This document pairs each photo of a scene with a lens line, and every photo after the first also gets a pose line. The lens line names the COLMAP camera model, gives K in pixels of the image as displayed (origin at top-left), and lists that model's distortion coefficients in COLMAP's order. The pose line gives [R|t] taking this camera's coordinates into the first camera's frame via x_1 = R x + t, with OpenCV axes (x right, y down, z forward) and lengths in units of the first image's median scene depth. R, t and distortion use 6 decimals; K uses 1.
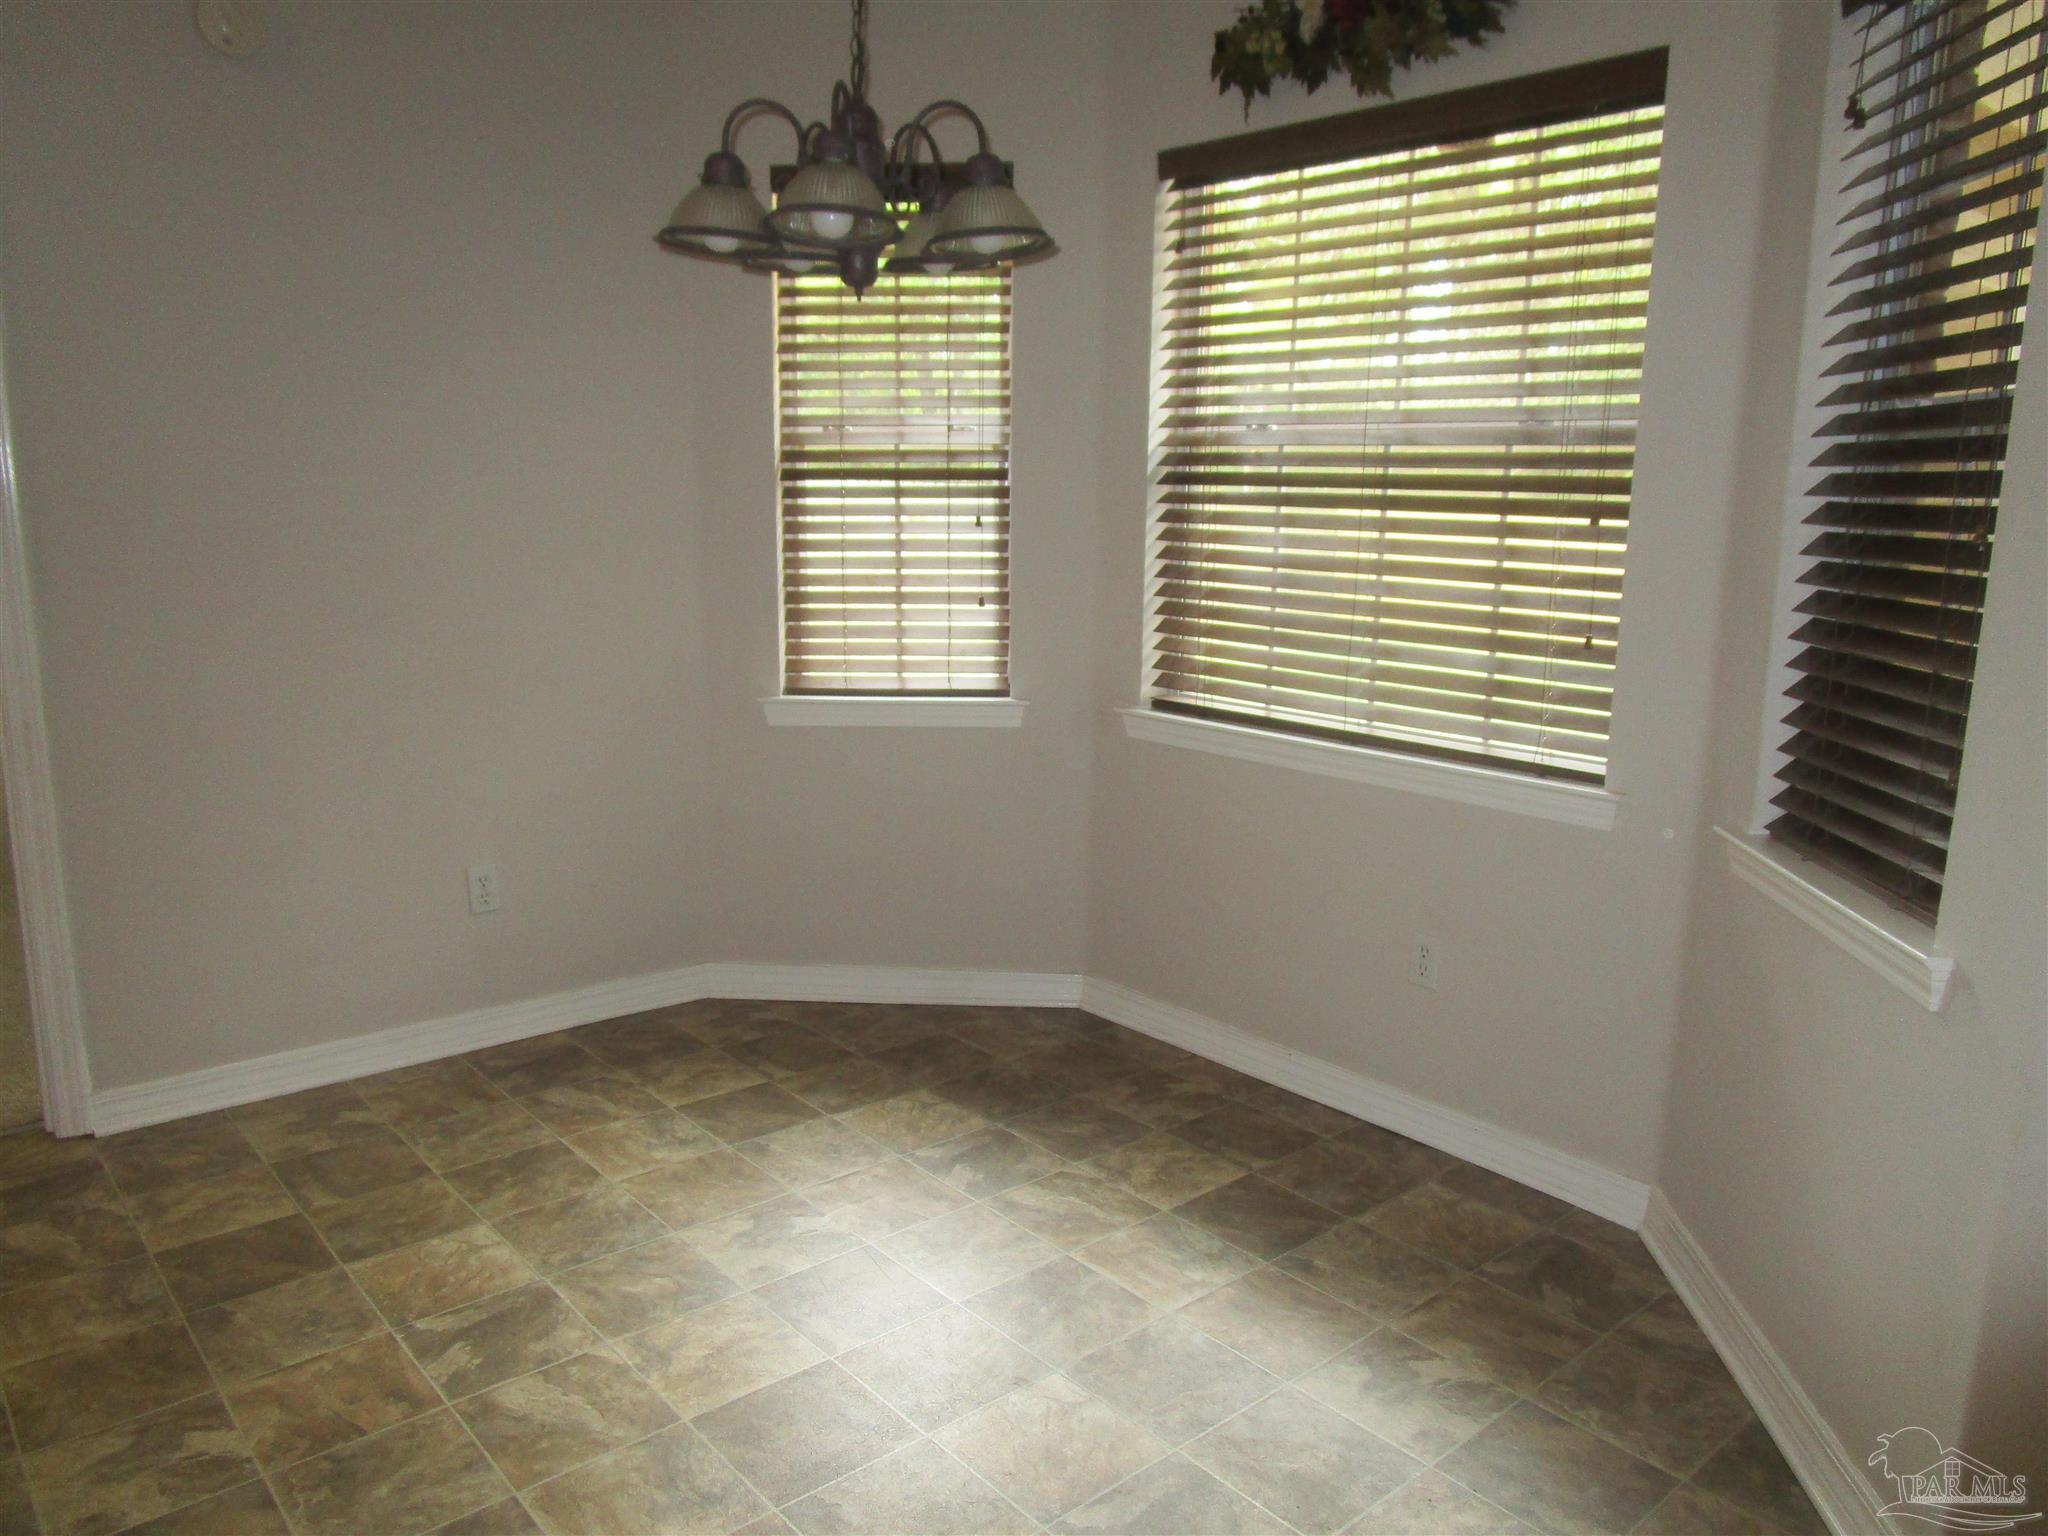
lens RADIAL K [[1453.4, 0, 1022.8], [0, 1453.4, 774.0], [0, 0, 1]] dist [-0.026451, 0.003851]
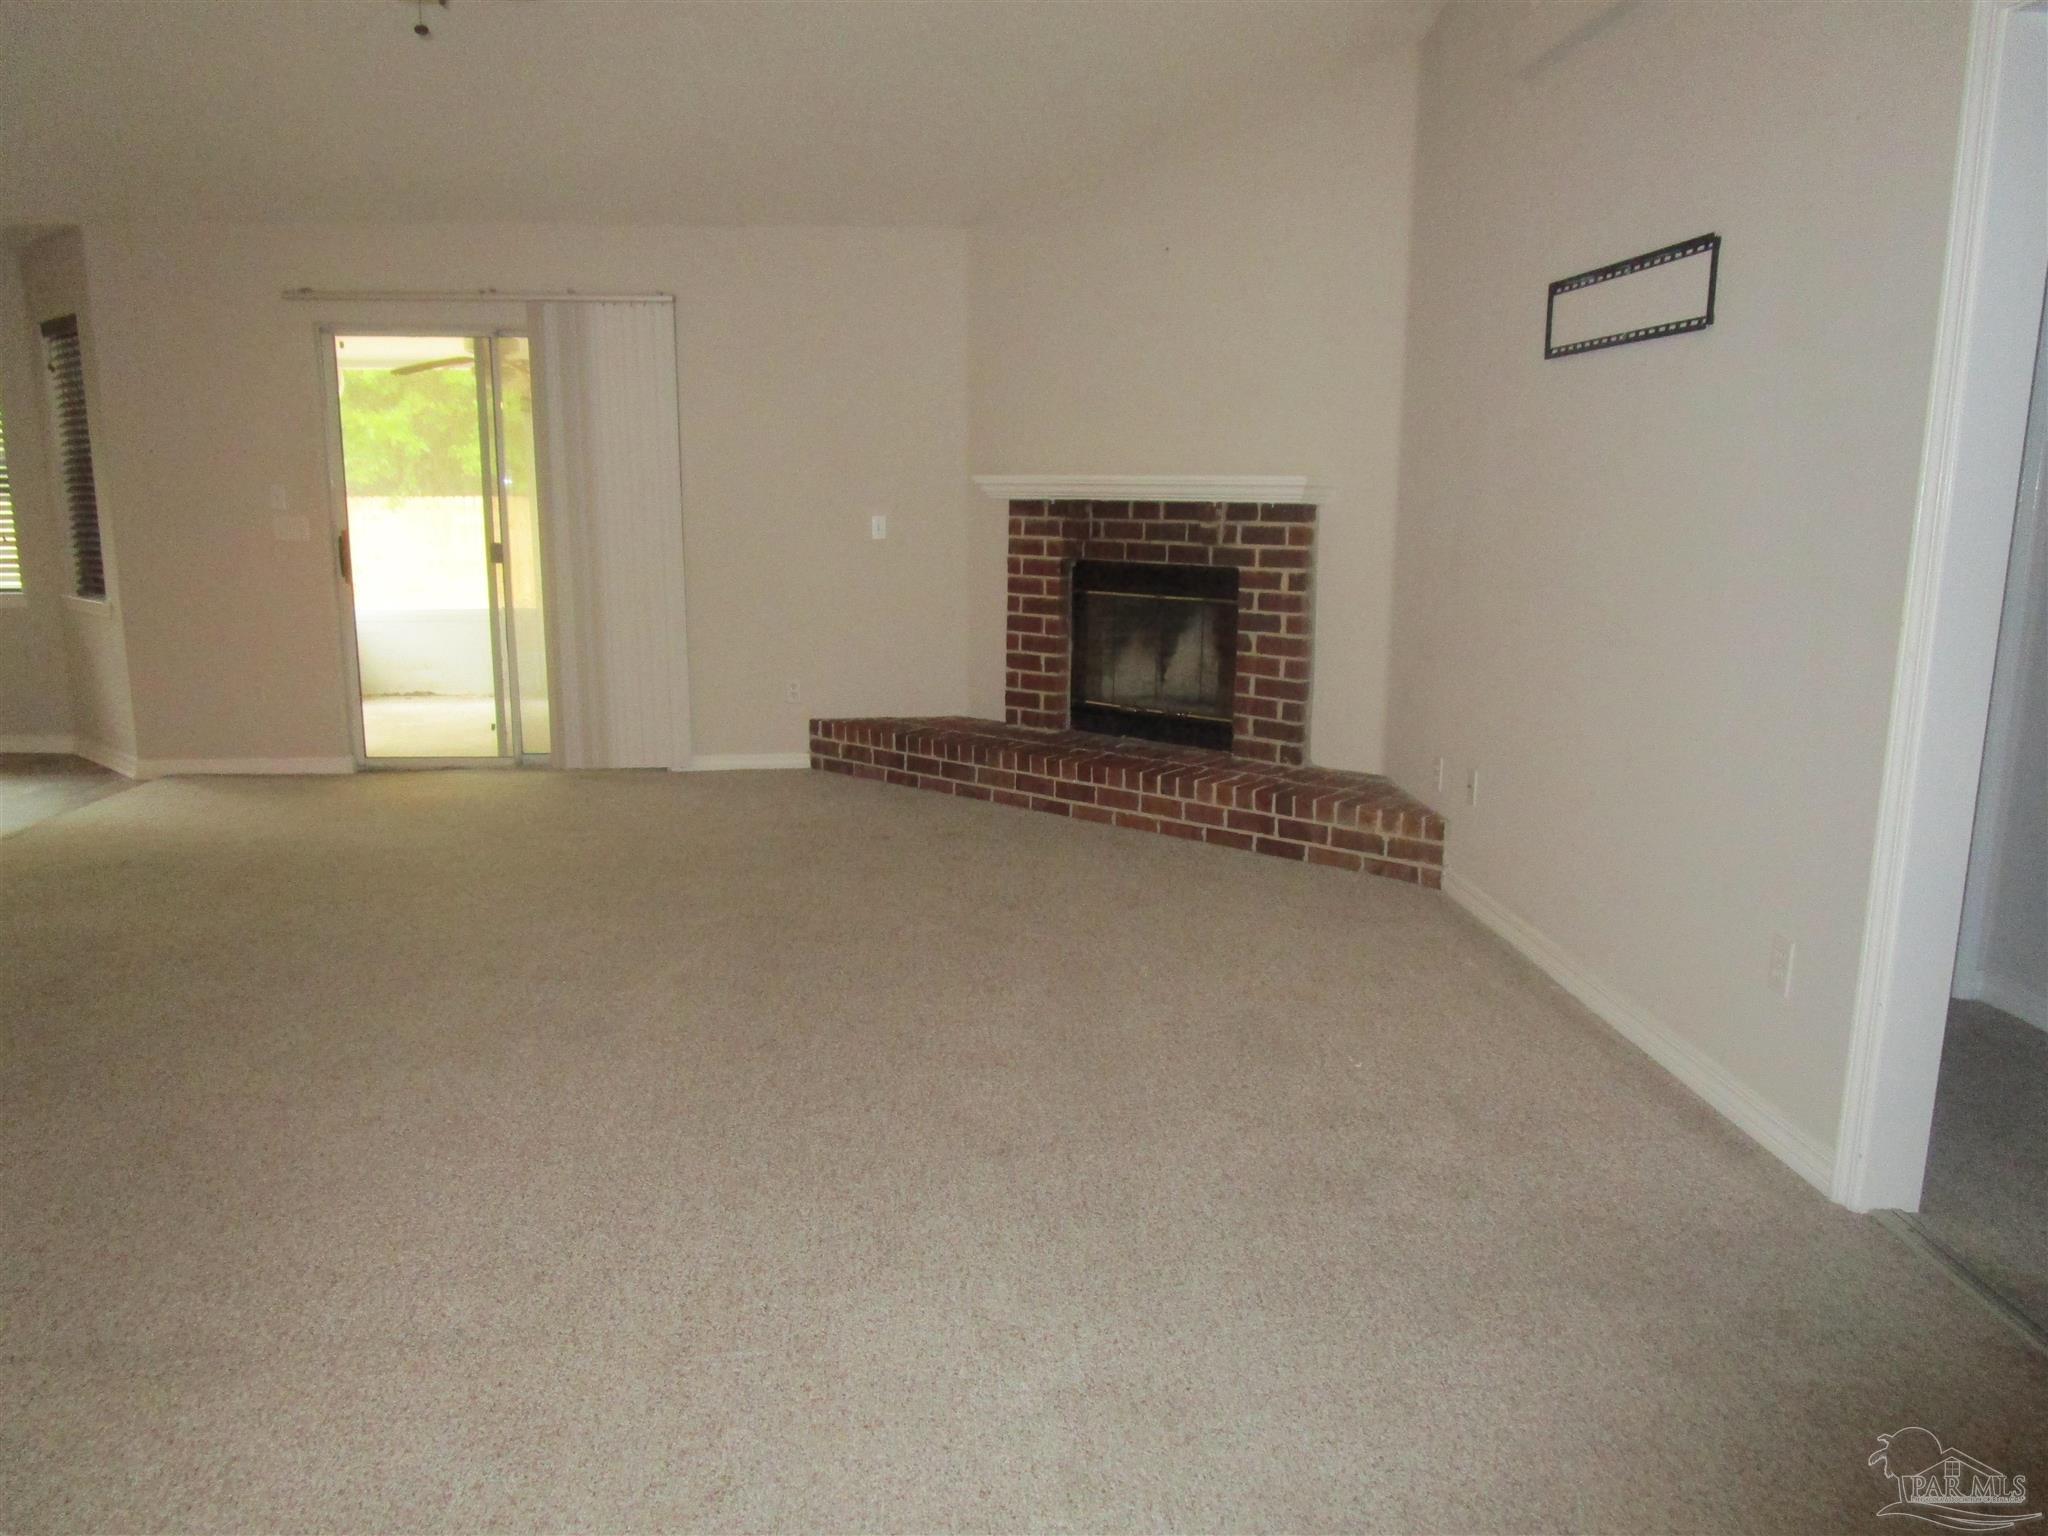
lens RADIAL K [[1453.4, 0, 1024.7], [0, 1453.4, 769.0], [0, 0, 1]] dist [-0.026451, 0.003851]
pose [[0.604275, -0.164575, 0.779594, -0.572627], [0.156612, 0.983882, 0.086308, 0.372945], [-0.781233, 0.069940, 0.620310, -1.976522]]
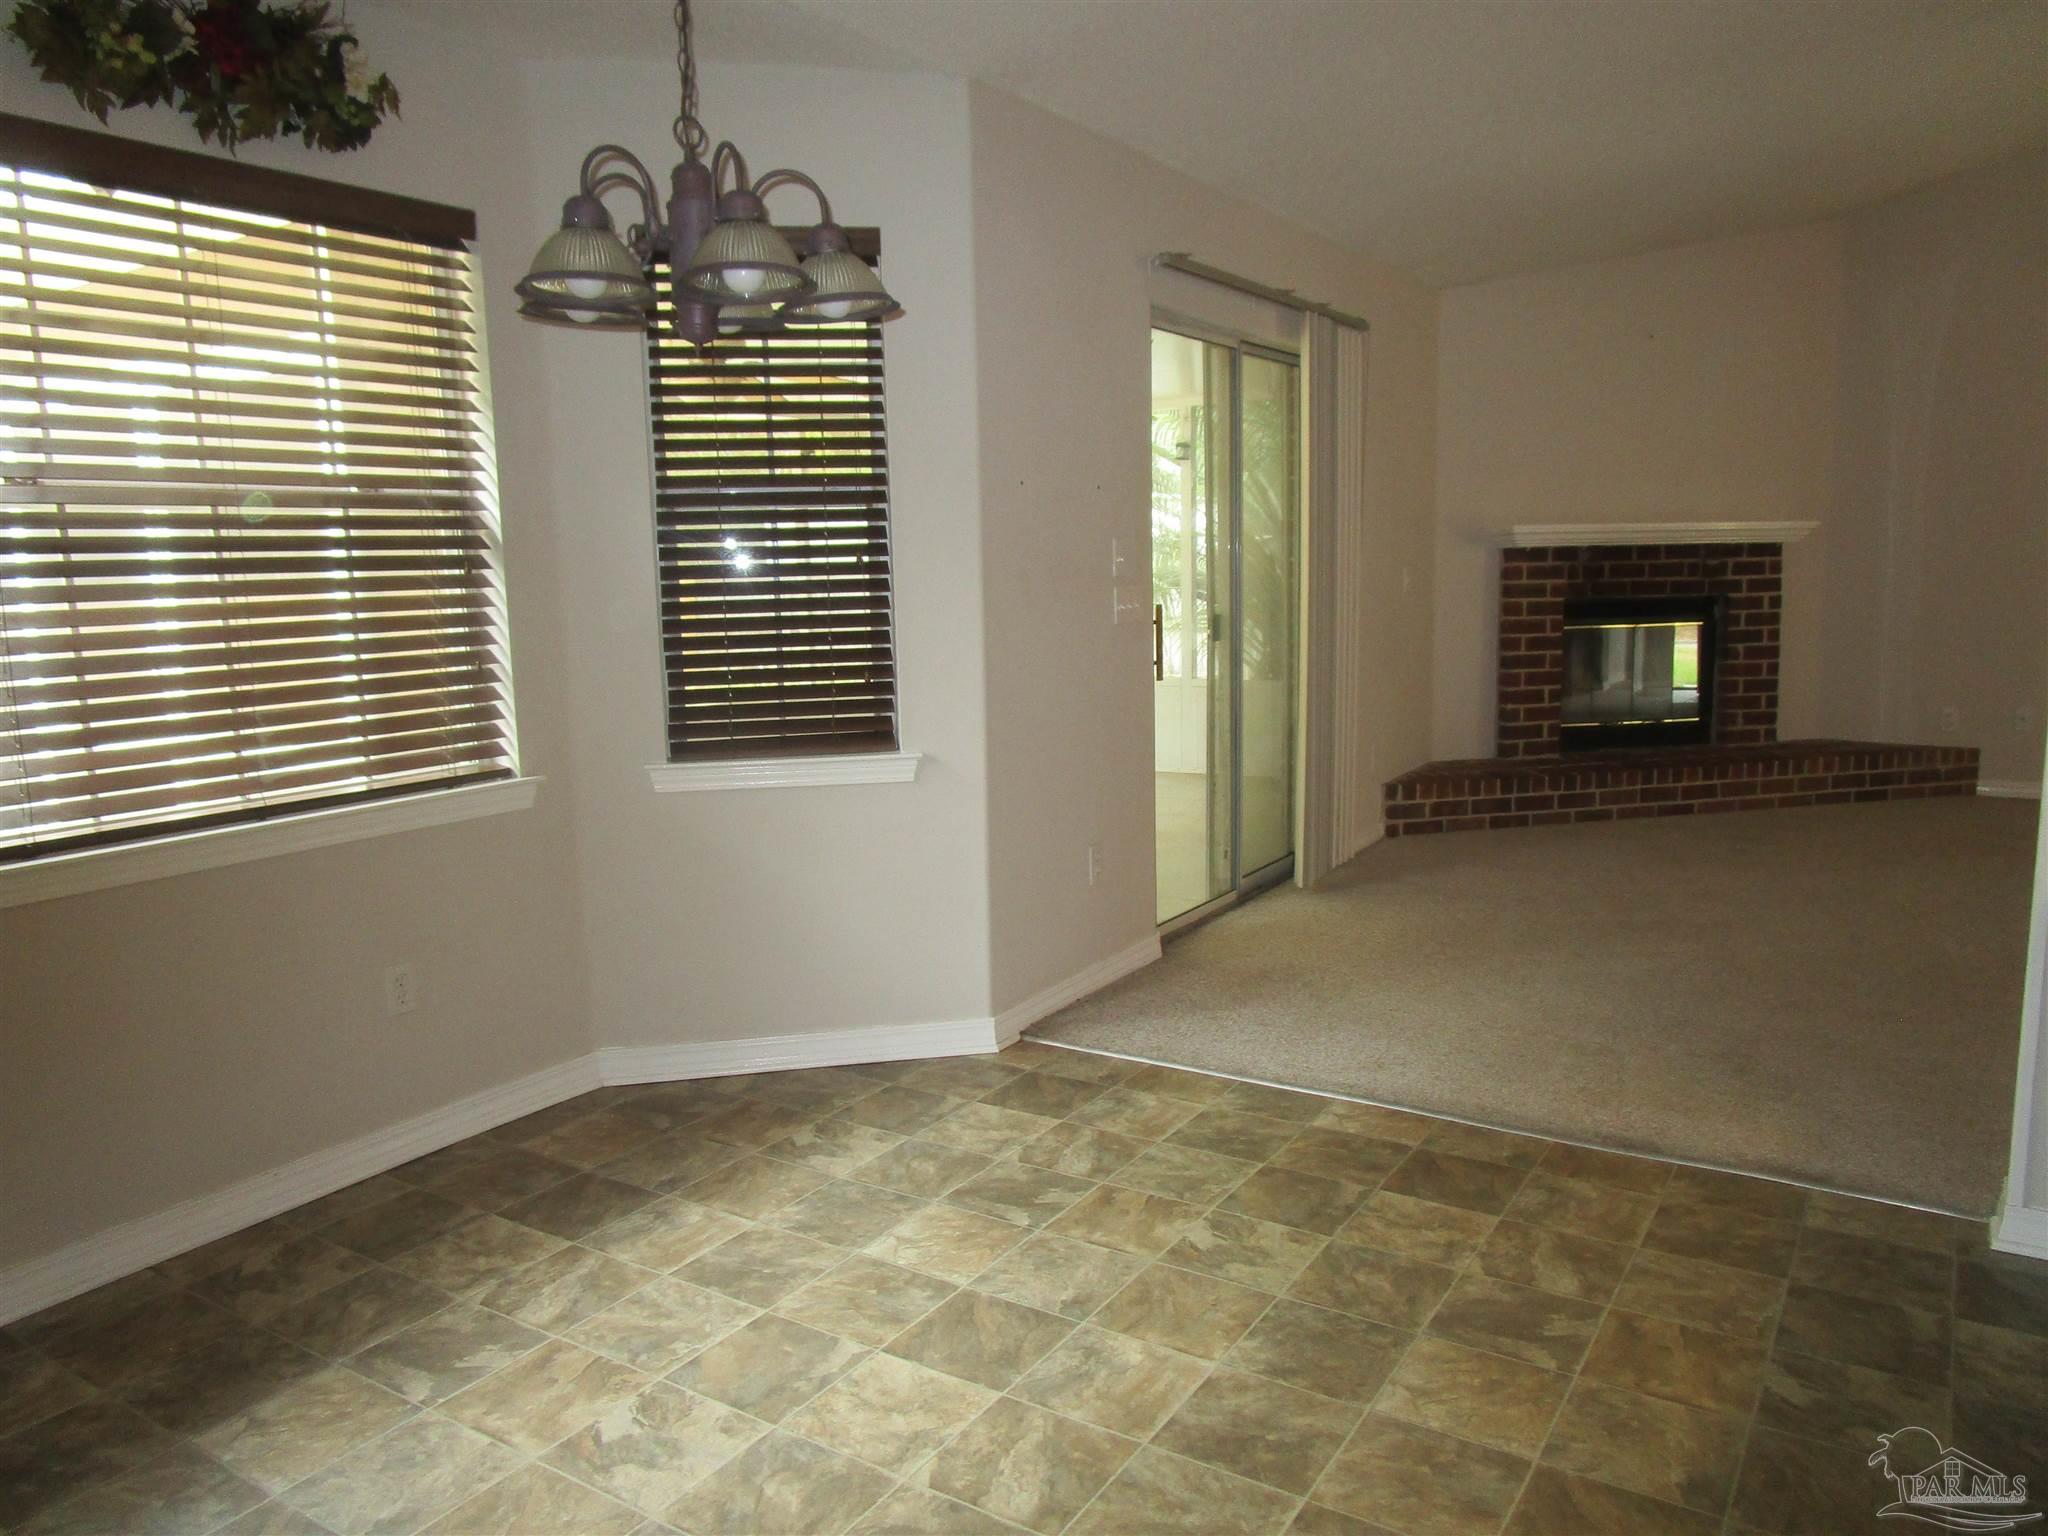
lens RADIAL K [[1453.4, 0, 1024.2], [0, 1453.4, 764.5], [0, 0, 1]] dist [-0.026451, 0.003851]
pose [[-0.278097, -0.148970, 0.948931, -0.876490], [0.200326, 0.957183, 0.208974, -0.167048], [-0.939431, 0.248210, -0.236348, 0.822735]]
